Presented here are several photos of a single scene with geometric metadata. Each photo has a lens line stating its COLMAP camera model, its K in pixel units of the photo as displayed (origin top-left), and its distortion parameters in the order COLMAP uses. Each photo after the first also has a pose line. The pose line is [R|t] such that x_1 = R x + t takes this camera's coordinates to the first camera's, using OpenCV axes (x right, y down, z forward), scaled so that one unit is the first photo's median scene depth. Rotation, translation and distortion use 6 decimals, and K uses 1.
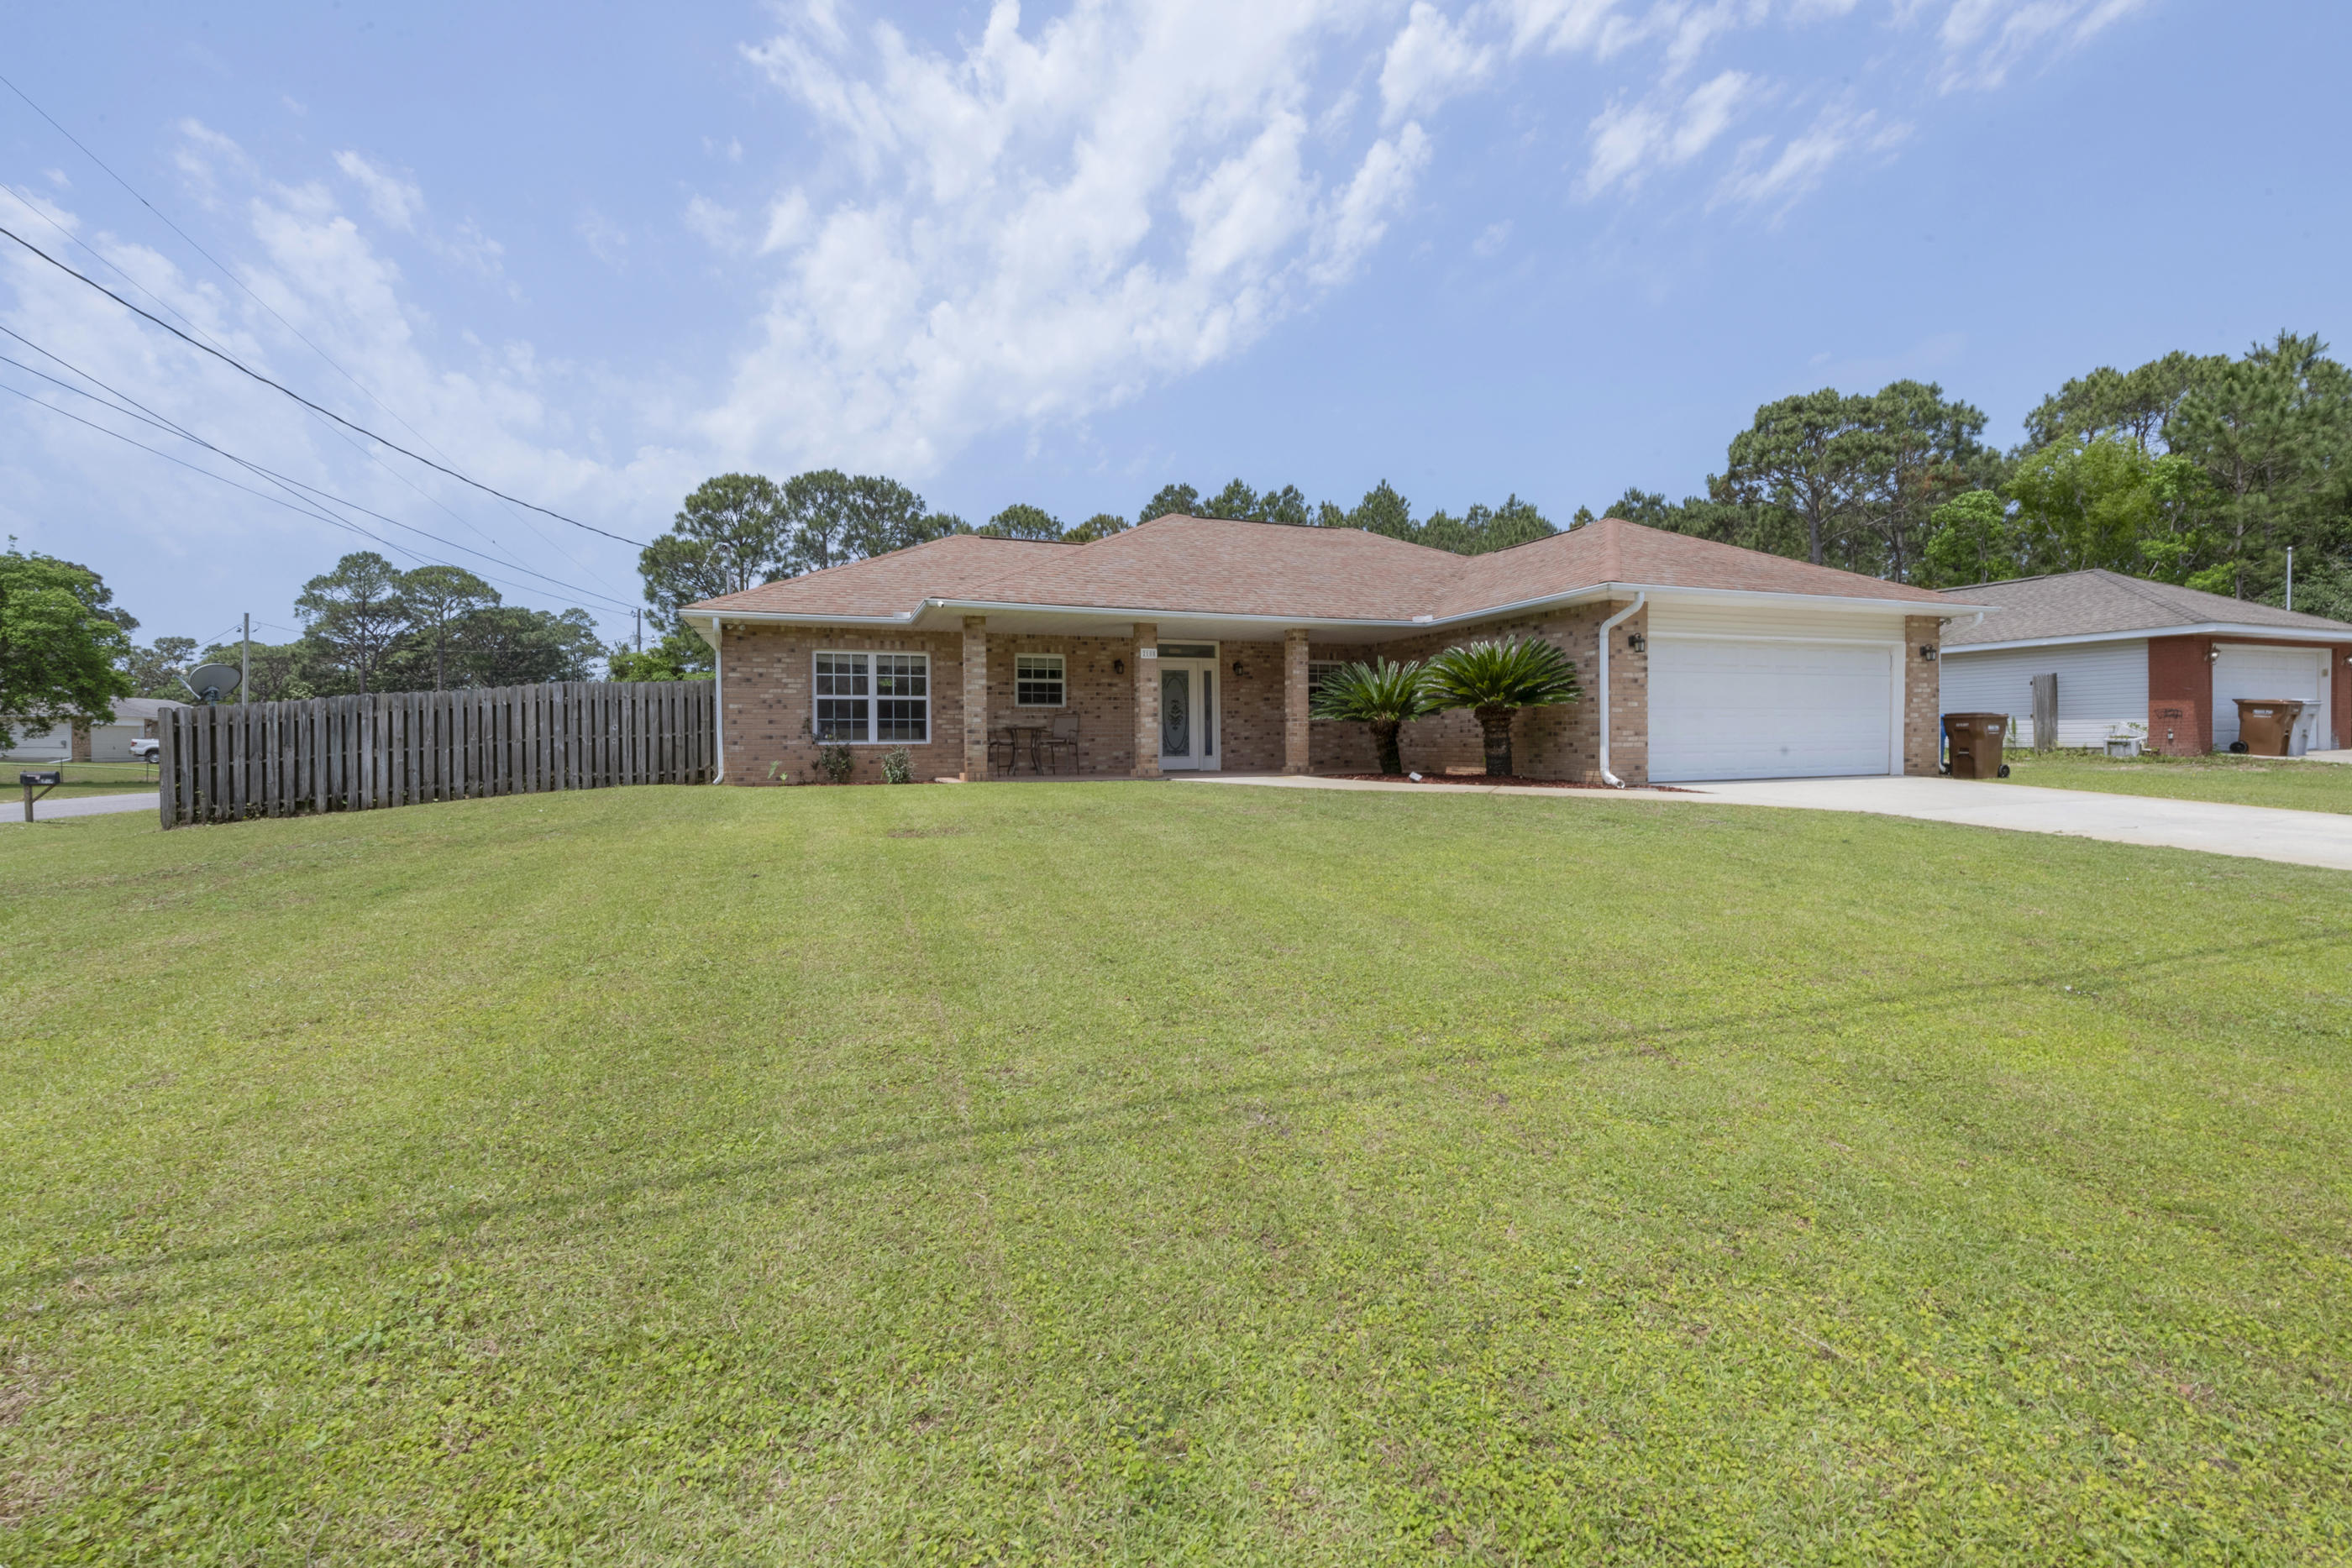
lens RADIAL K [[958.1, 0, 1182.1], [0, 958.1, 801.4], [0, 0, 1]] dist [0.009046, -0.003910]
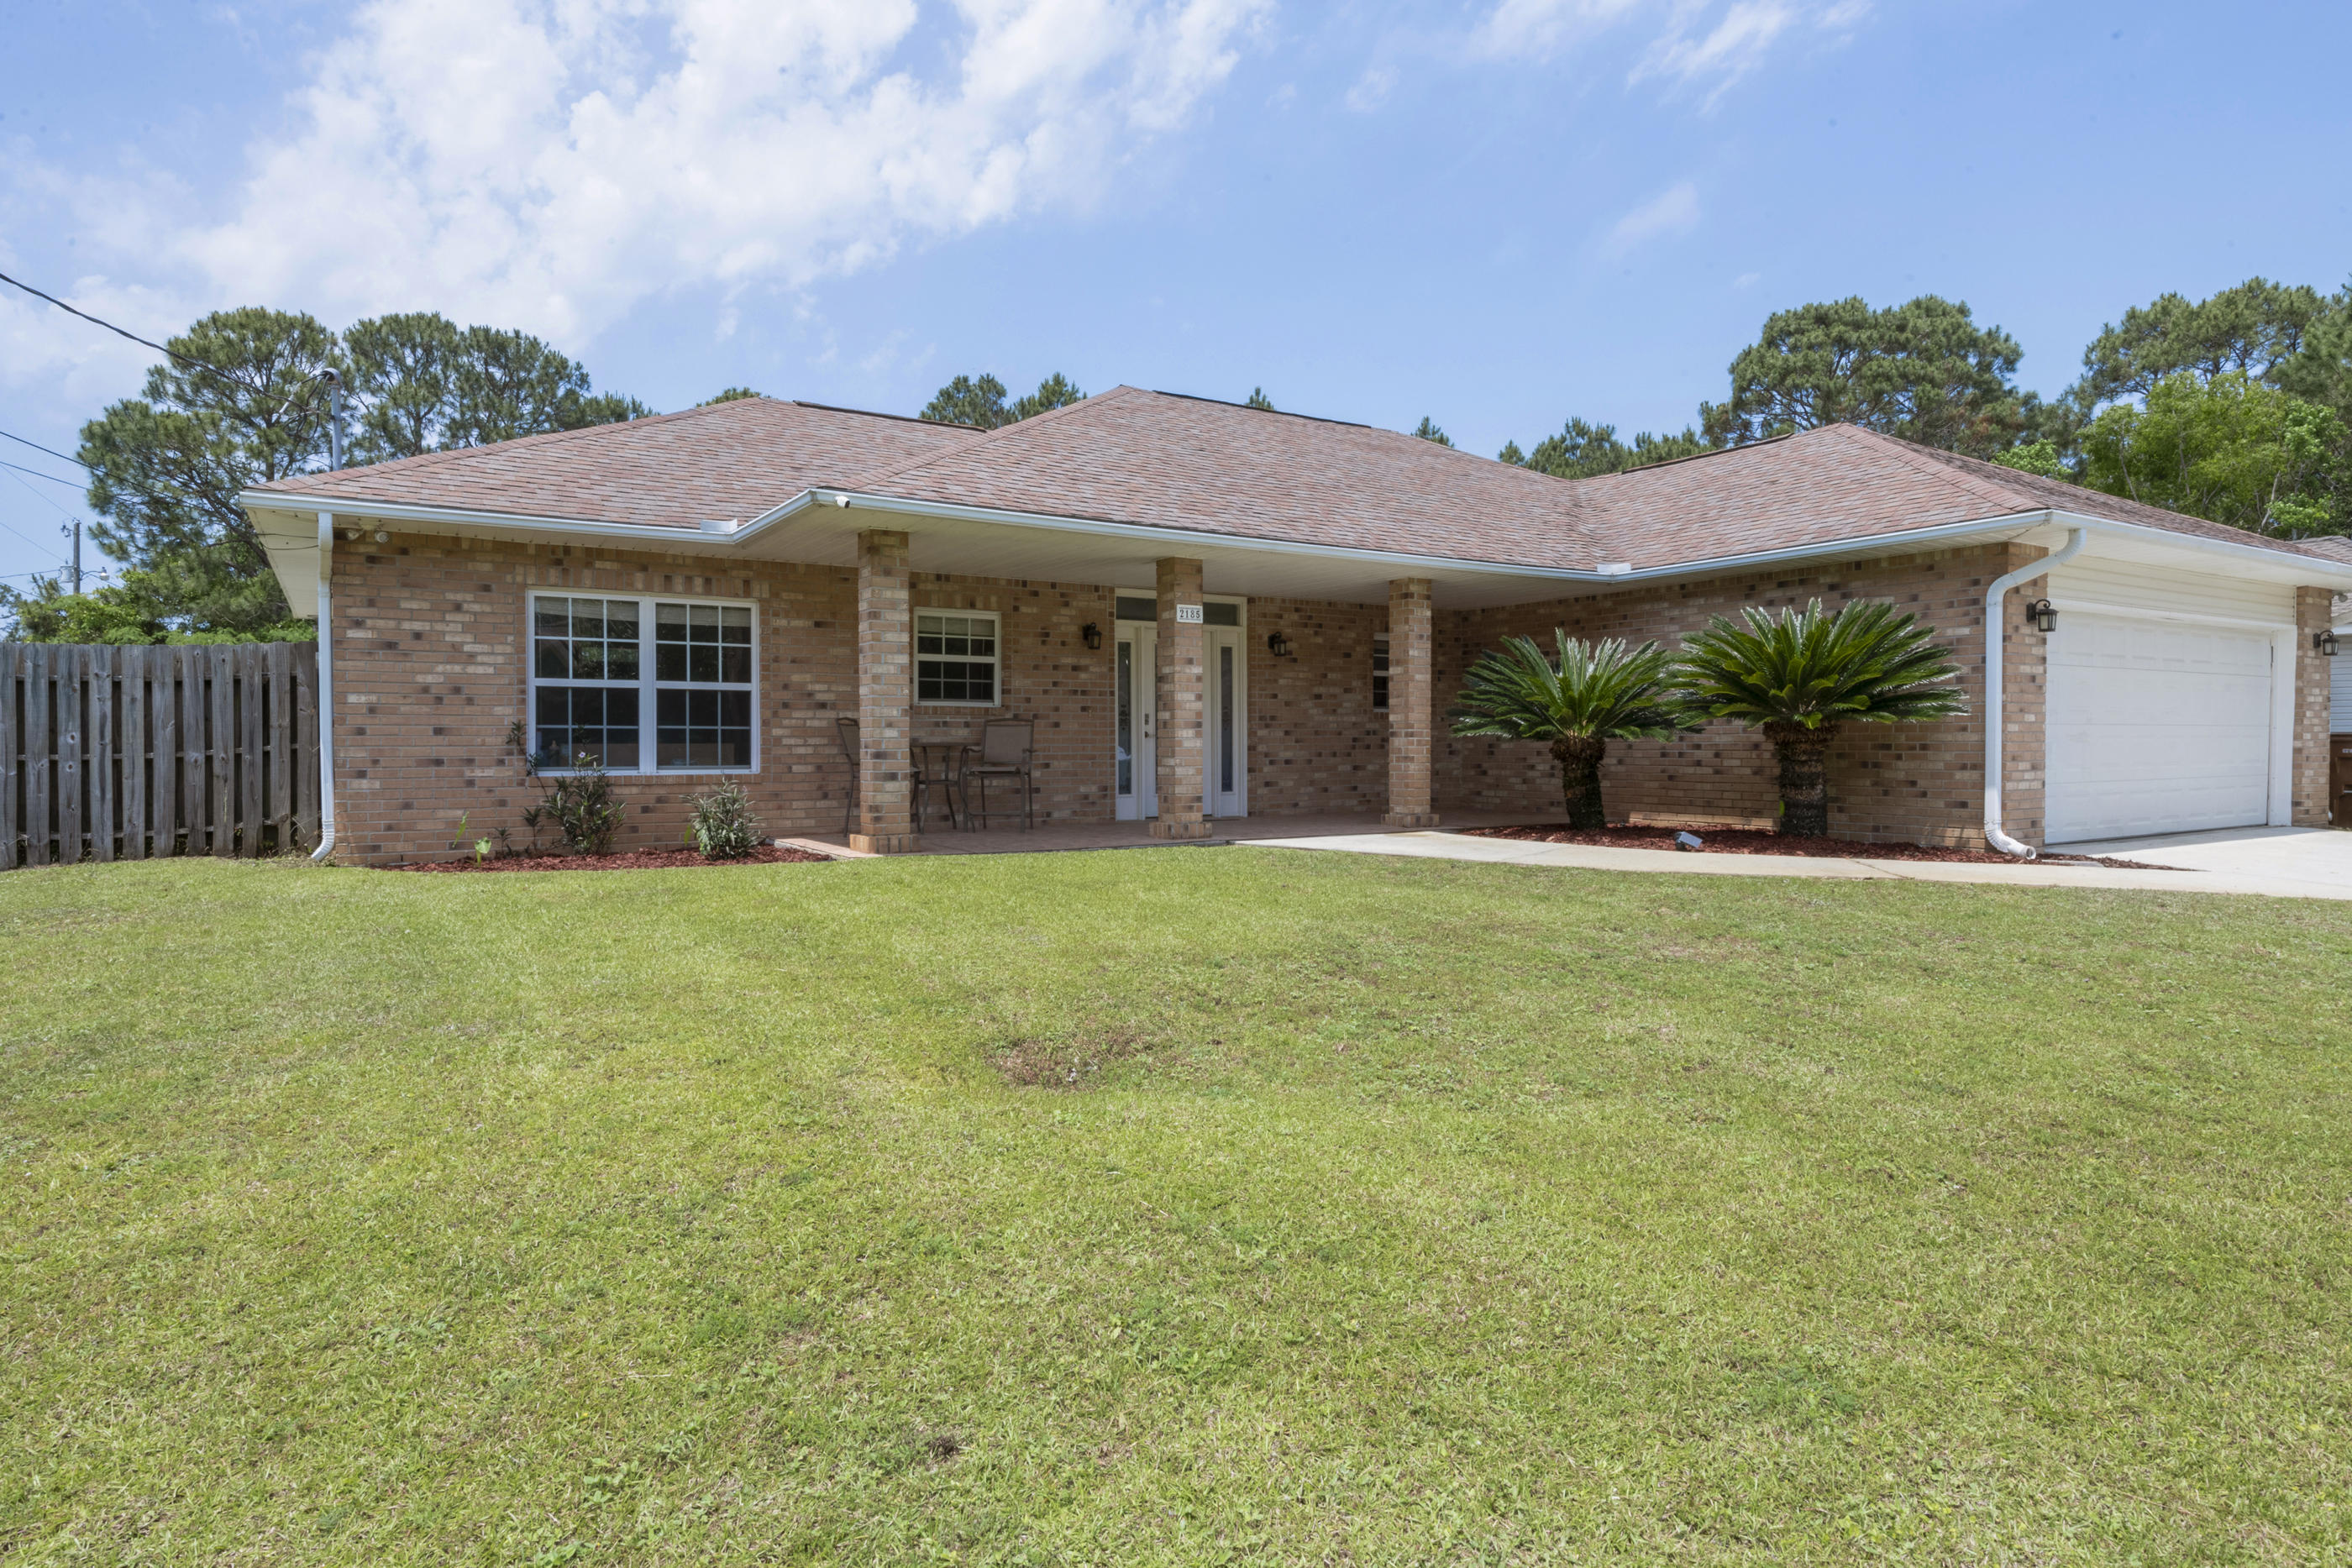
lens RADIAL K [[1296.0, 0, 1180.1], [0, 1296.0, 775.0], [0, 0, 1]] dist [0.020343, -0.002452]
pose [[0.981609, 0.002726, 0.190882, -0.042253], [0.004290, 0.999331, -0.036329, -0.008009], [-0.190854, 0.036480, 0.980940, 0.063287]]
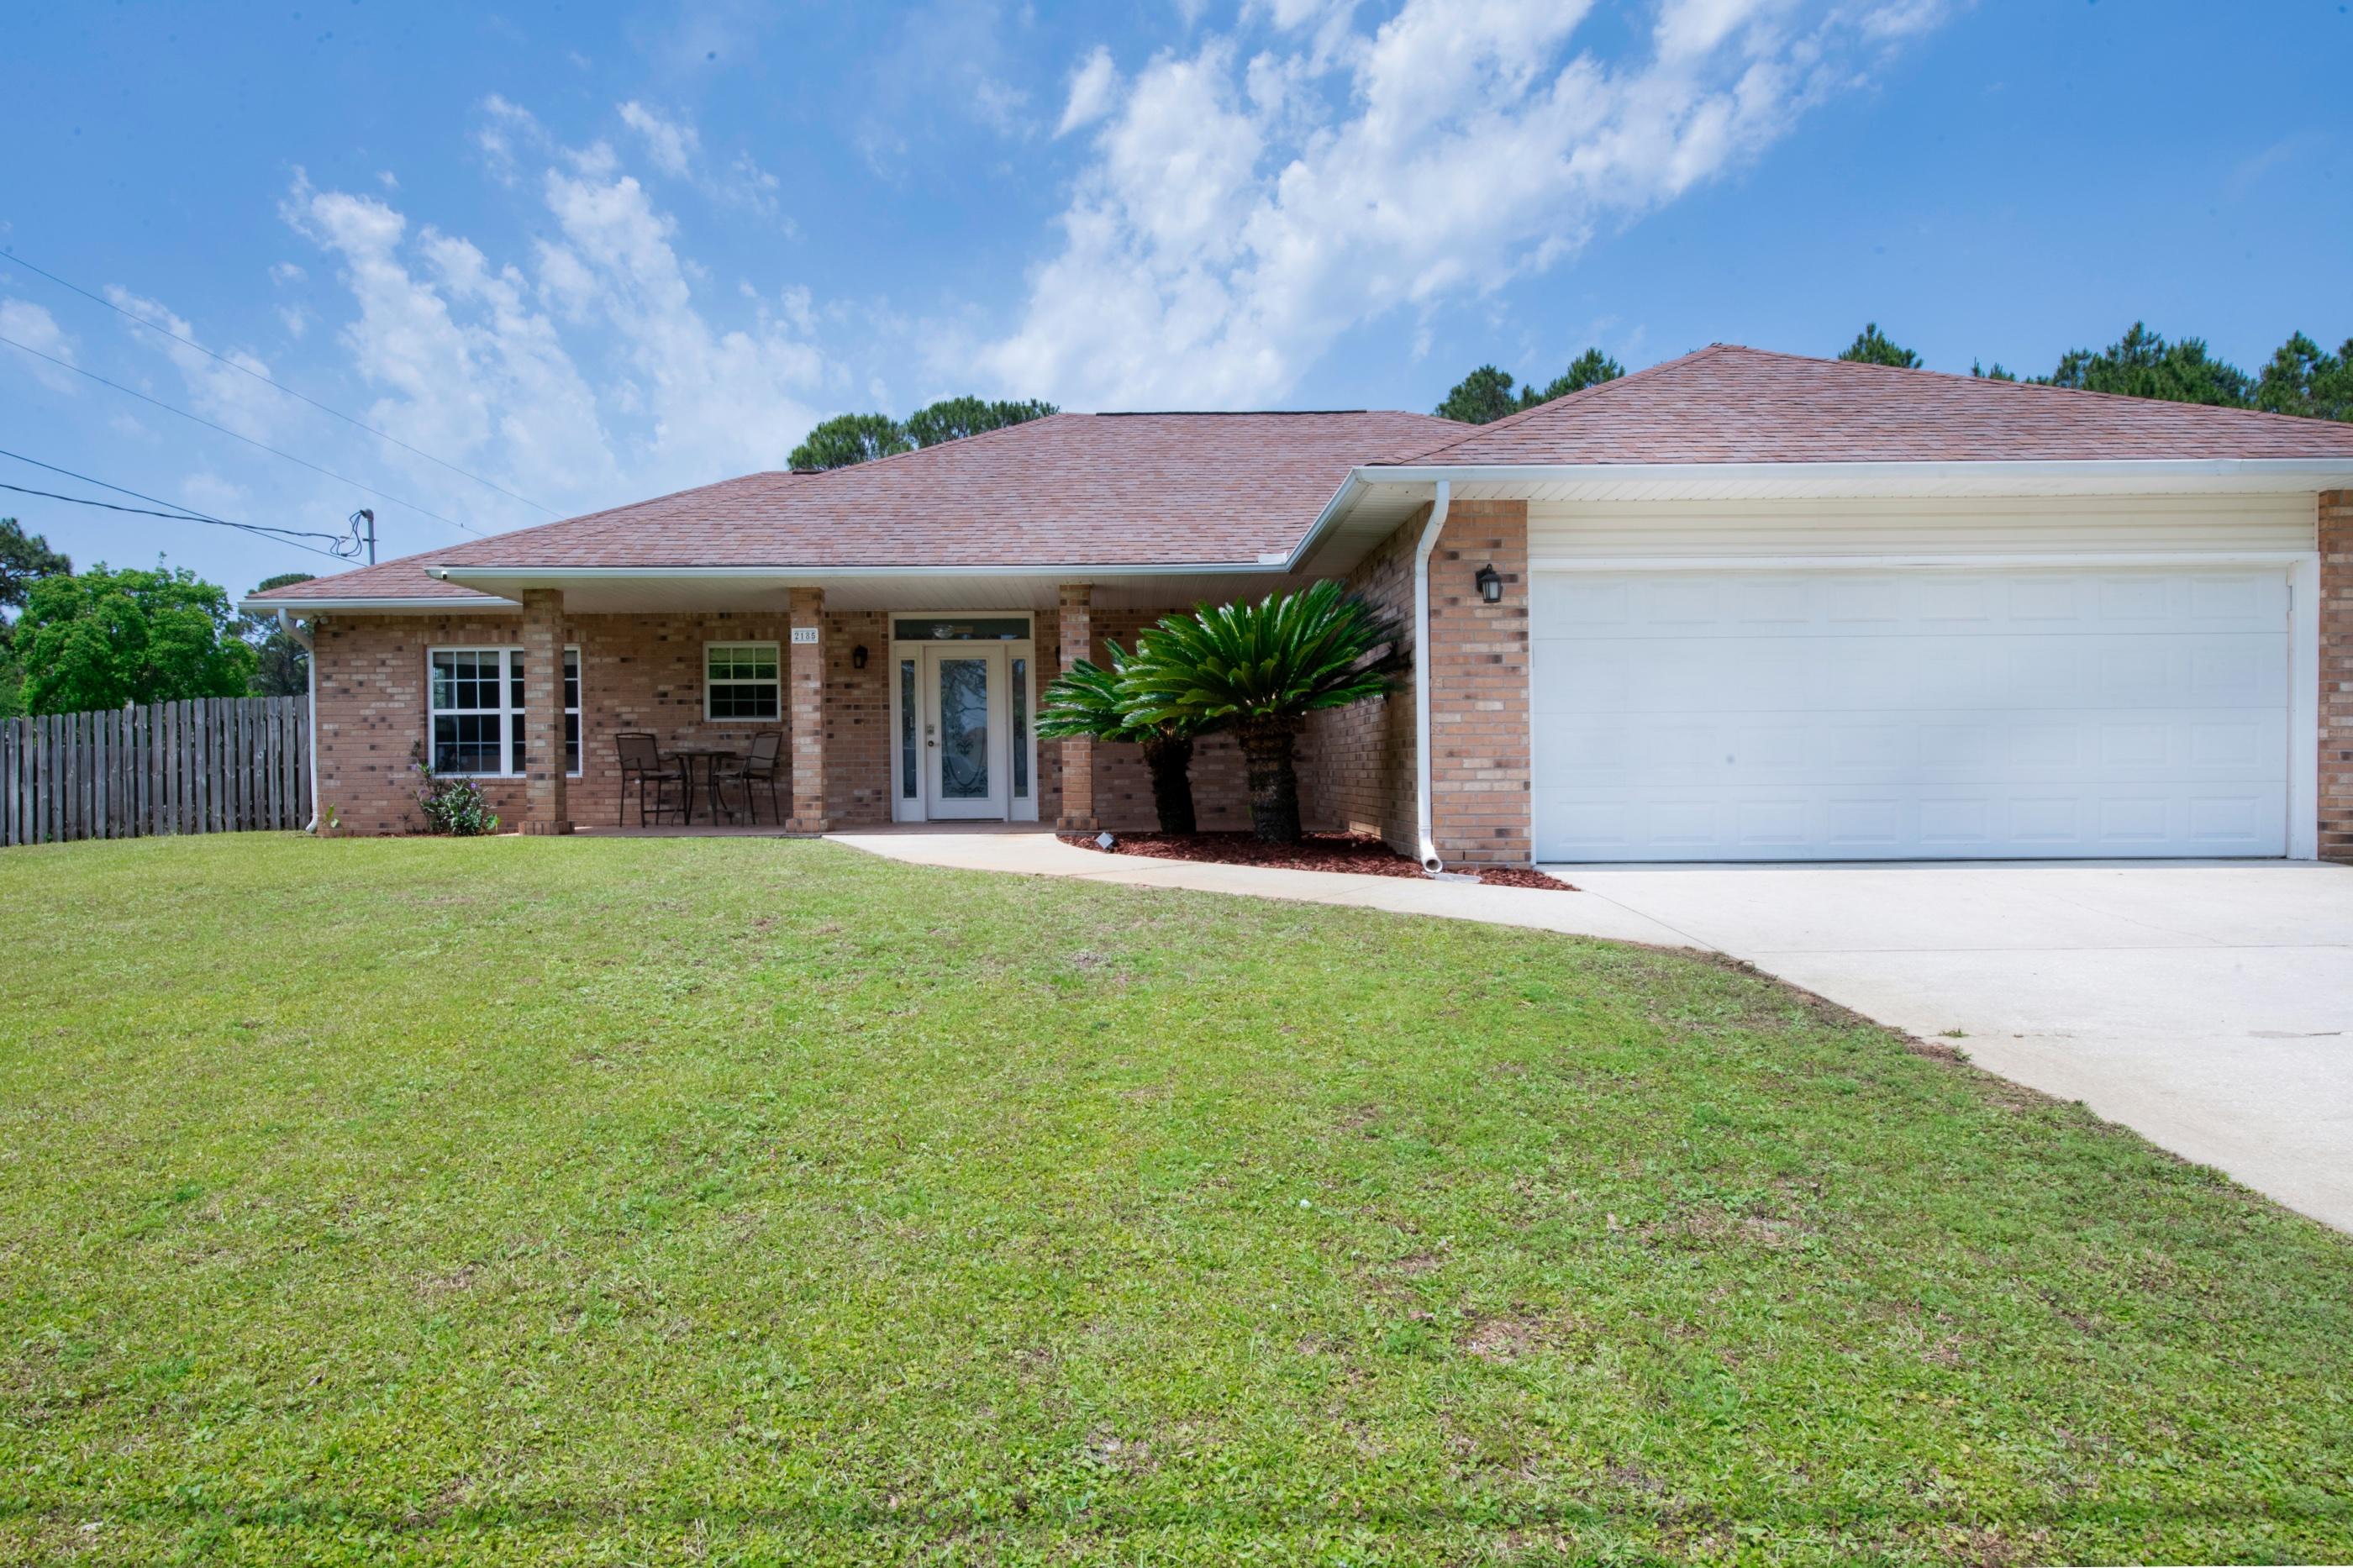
lens RADIAL K [[1367.9, 0, 1180.6], [0, 1367.9, 782.0], [0, 0, 1]] dist [-0.003324, 0.003975]
pose [[0.934184, 0.004310, -0.356765, 0.120411], [-0.020723, 0.998895, -0.042193, -0.006022], [0.356189, 0.046810, 0.933241, 0.059358]]
